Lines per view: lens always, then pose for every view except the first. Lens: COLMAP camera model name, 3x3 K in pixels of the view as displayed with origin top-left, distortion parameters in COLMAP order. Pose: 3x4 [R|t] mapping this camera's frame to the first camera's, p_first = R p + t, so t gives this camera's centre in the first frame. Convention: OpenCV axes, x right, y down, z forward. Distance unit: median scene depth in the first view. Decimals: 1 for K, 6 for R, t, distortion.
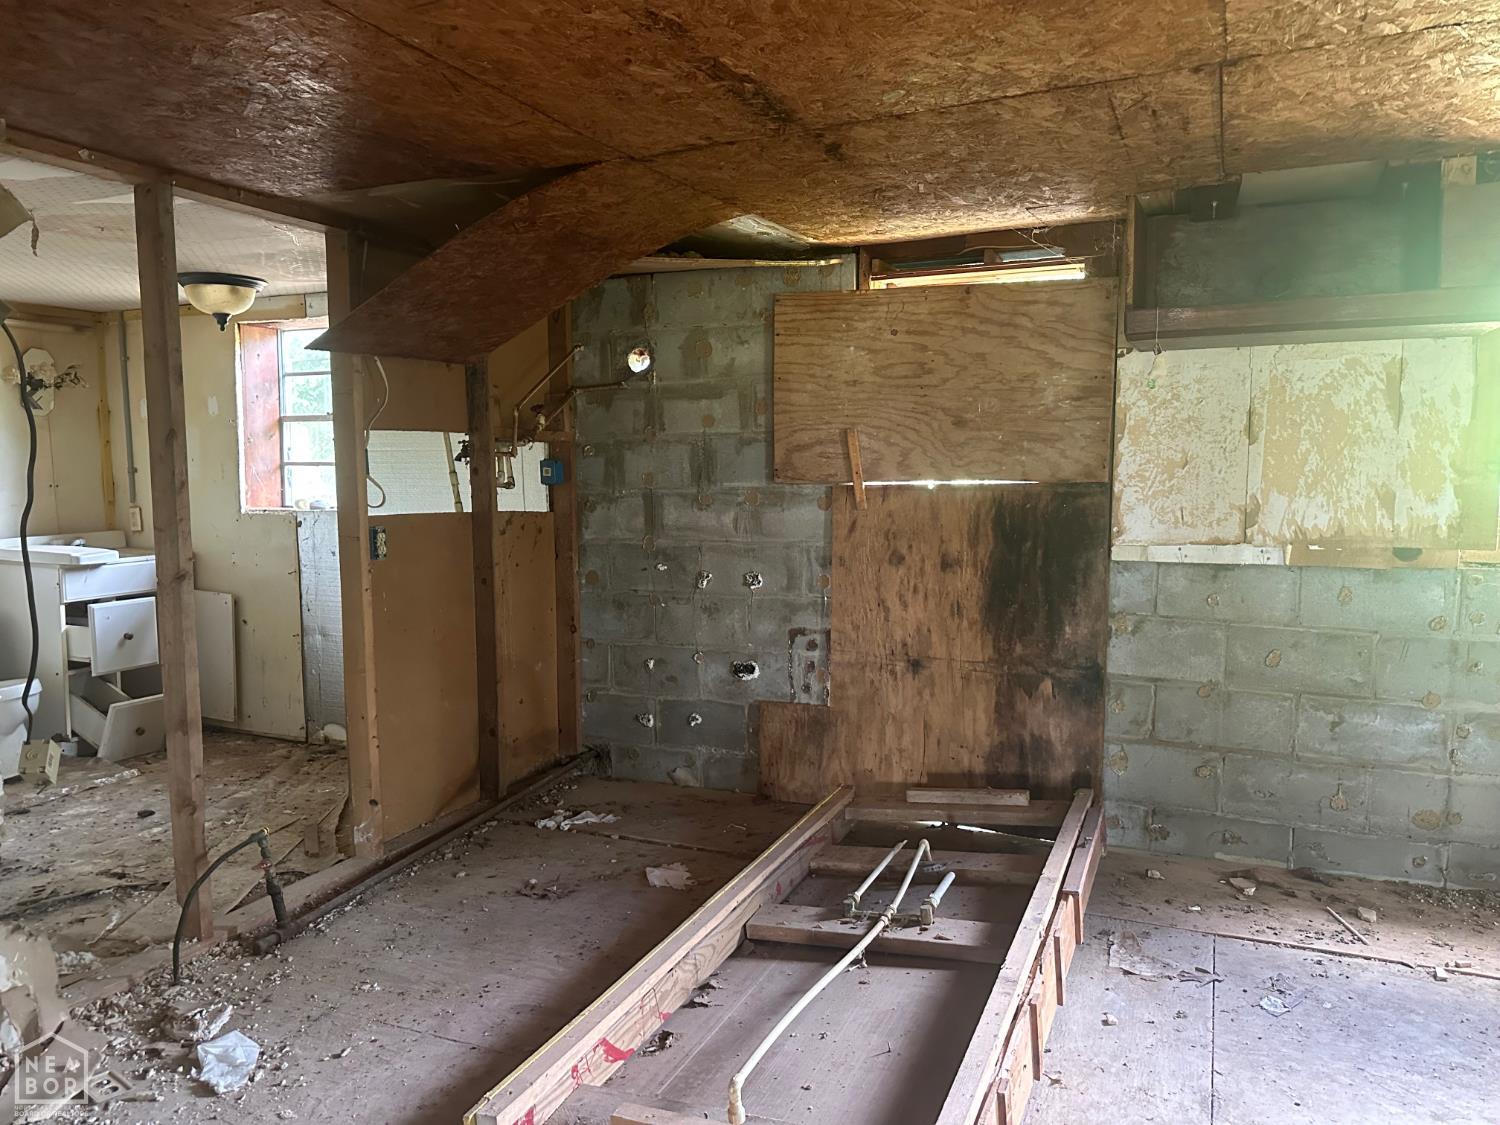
lens RADIAL K [[1036.9, 0, 744.1], [0, 1036.9, 574.7], [0, 0, 1]] dist [0.006070, -0.013919]
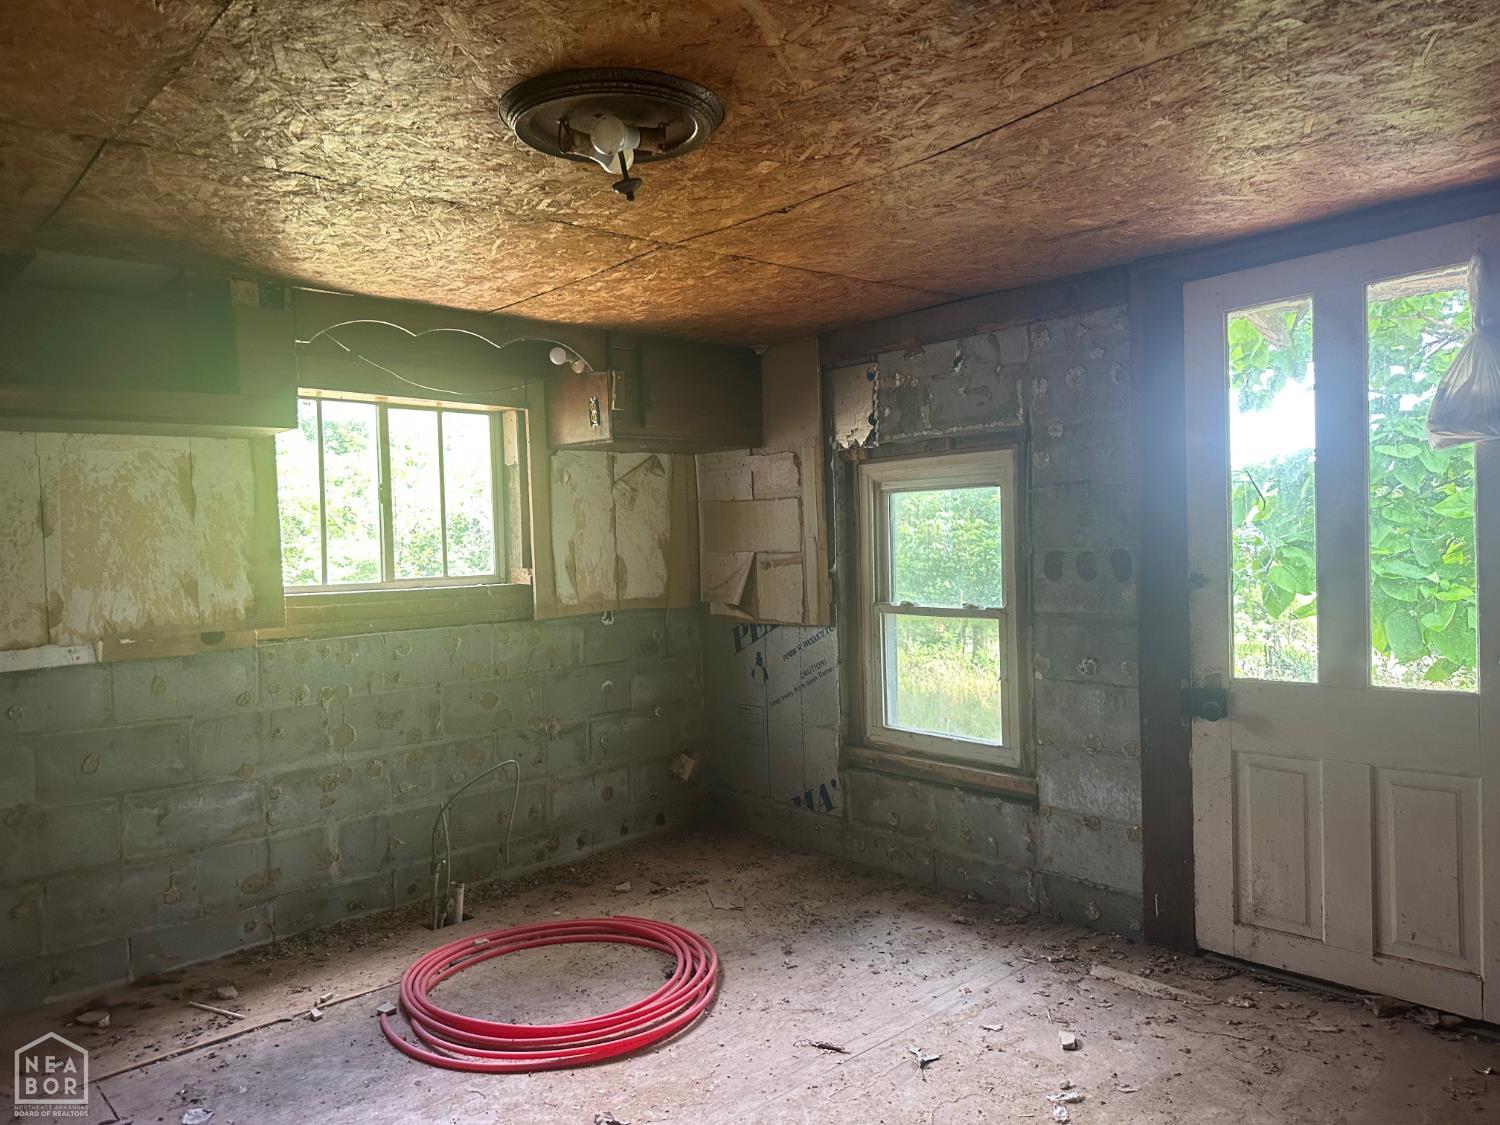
lens RADIAL K [[1036.9, 0, 745.1], [0, 1036.9, 561.9], [0, 0, 1]] dist [0.006070, -0.013919]
pose [[0.410861, -0.032260, 0.911127, -0.096578], [0.125174, 0.991906, -0.021325, -0.006246], [-0.903064, 0.122811, 0.411574, 0.062983]]
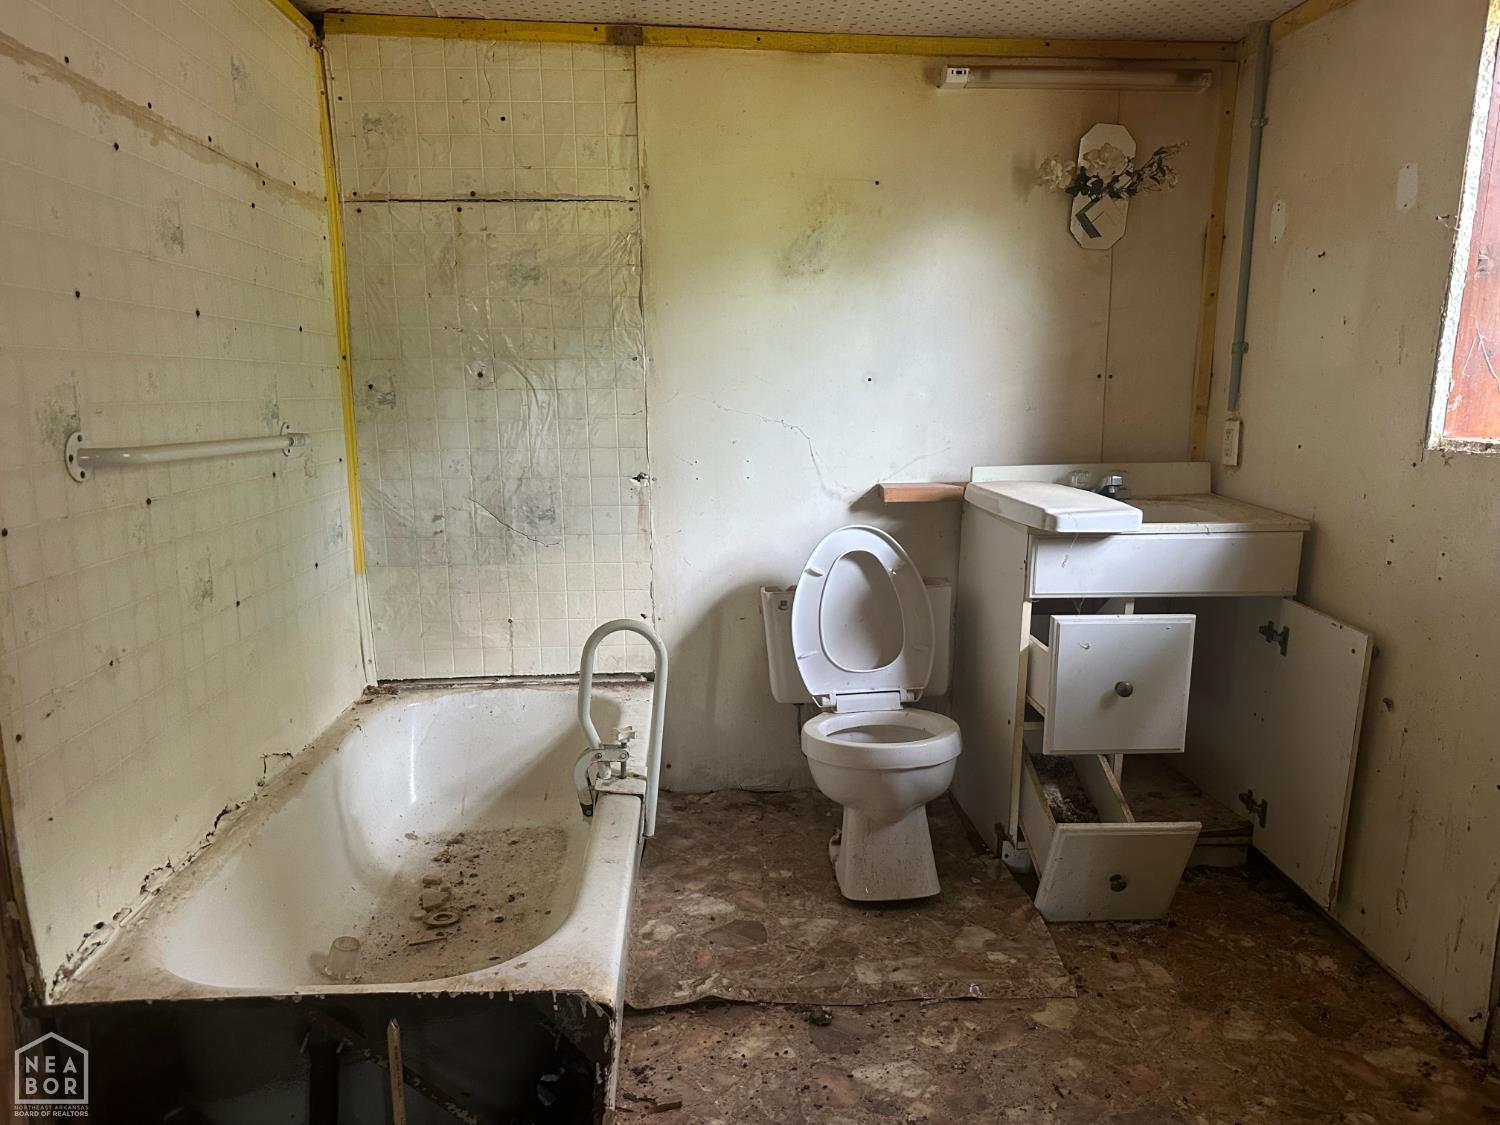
lens RADIAL K [[1036.9, 0, 783.3], [0, 1036.9, 569.4], [0, 0, 1]] dist [0.006070, -0.013919]
pose [[0.467164, 0.172197, -0.867240, -0.358049], [-0.100785, 0.984830, 0.141254, -0.065852], [0.878408, 0.021416, 0.477432, 0.869741]]
